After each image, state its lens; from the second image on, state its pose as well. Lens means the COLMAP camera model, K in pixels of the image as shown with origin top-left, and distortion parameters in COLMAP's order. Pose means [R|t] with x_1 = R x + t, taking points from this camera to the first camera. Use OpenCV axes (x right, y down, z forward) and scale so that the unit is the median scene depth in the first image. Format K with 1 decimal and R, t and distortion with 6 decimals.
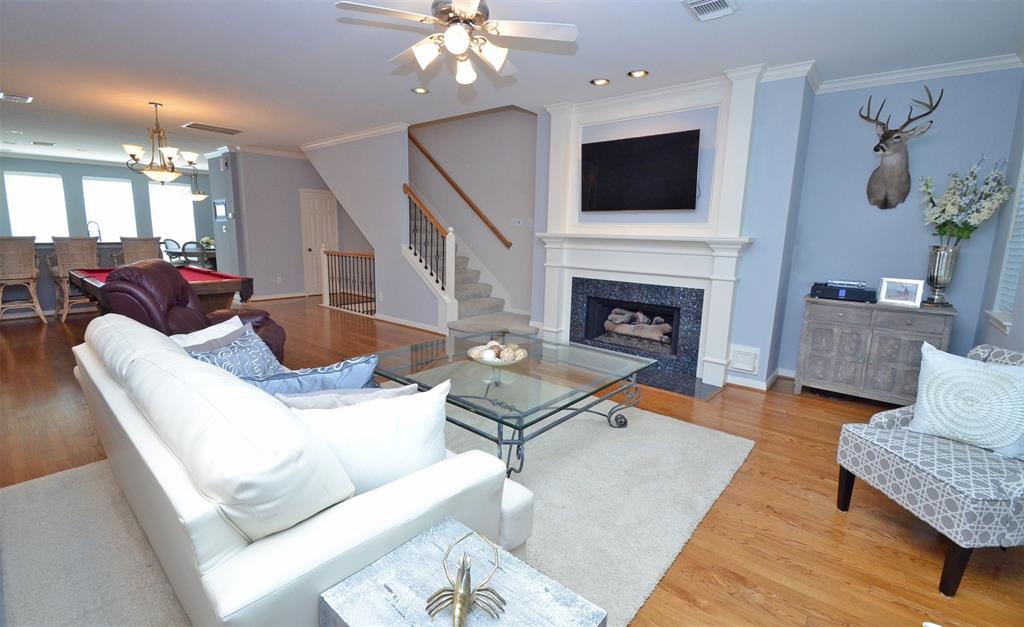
lens RADIAL K [[461.9, 0, 509.9], [0, 461.9, 309.5], [0, 0, 1]] dist [0.000061, 0.000086]
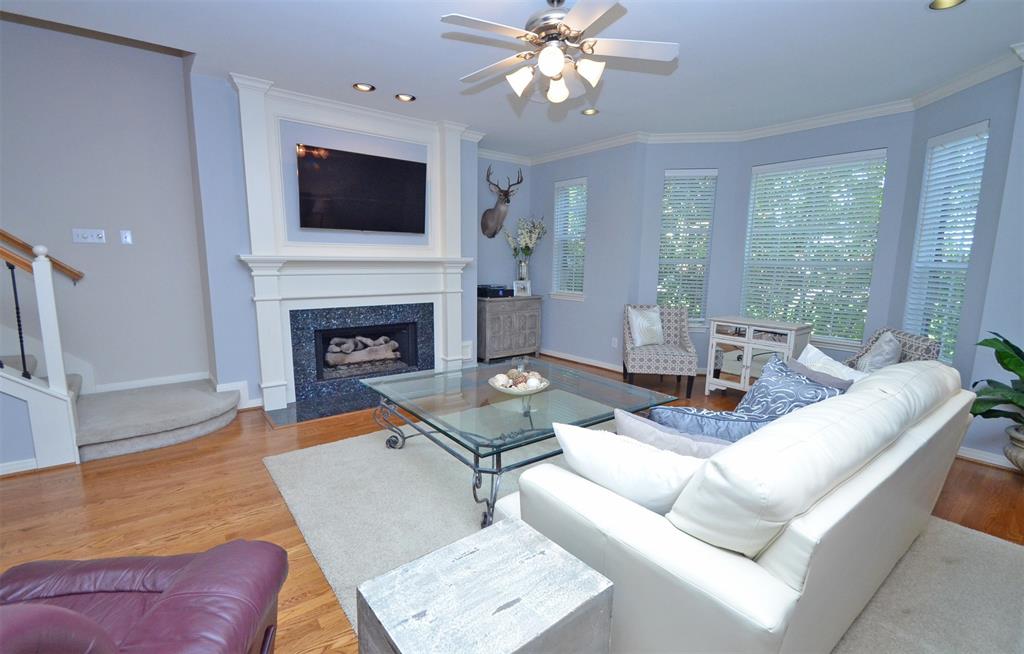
lens RADIAL K [[462.3, 0, 509.7], [0, 462.3, 331.4], [0, 0, 1]] dist [-0.001063, -0.000051]
pose [[0.200364, -0.173793, 0.964184, -0.619595], [0.154624, 0.977416, 0.144046, -0.100809], [-0.967443, 0.120224, 0.222712, 0.514796]]
